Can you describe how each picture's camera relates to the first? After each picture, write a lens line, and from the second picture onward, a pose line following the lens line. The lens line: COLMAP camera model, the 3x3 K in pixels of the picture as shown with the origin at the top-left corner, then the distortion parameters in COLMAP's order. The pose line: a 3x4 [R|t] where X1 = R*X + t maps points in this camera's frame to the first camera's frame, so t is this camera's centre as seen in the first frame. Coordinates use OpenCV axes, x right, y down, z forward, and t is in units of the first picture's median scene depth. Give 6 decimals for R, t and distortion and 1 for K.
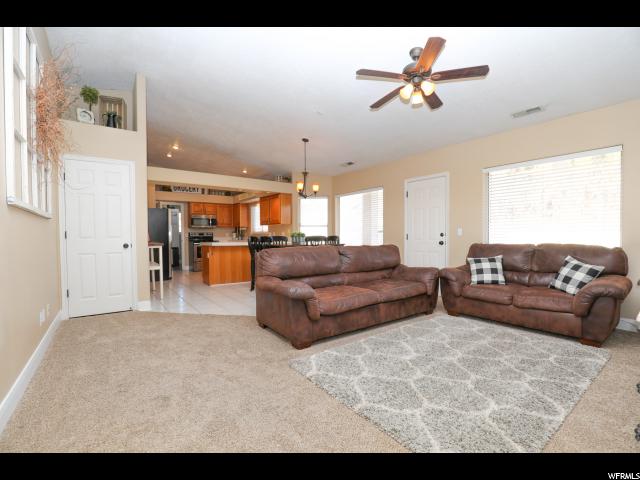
lens RADIAL K [[294.5, 0, 318.8], [0, 294.5, 246.7], [0, 0, 1]] dist [-0.041834, 0.012316]
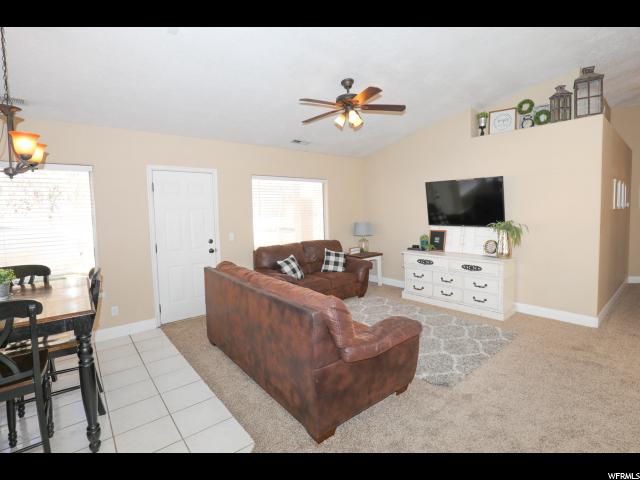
lens RADIAL K [[315.1, 0, 351.0], [0, 315.1, 228.3], [0, 0, 1]] dist [-0.018268, 0.000478]
pose [[-0.115037, -0.049460, 0.992129, -0.705591], [0.055530, 0.996878, 0.056135, -0.141947], [-0.991808, 0.061551, -0.111931, 0.910657]]
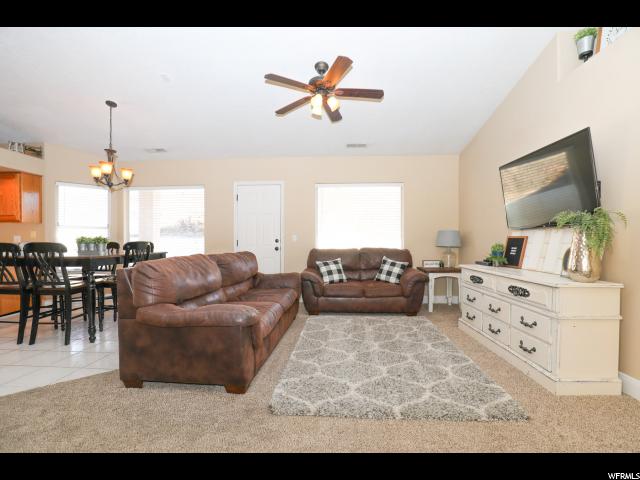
lens RADIAL K [[303.4, 0, 325.9], [0, 303.4, 243.7], [0, 0, 1]] dist [-0.028427, 0.000193]
pose [[0.632537, -0.004713, 0.774516, -0.393799], [0.026264, 0.999537, -0.015368, -0.012726], [-0.774085, 0.030063, 0.632368, 0.247255]]
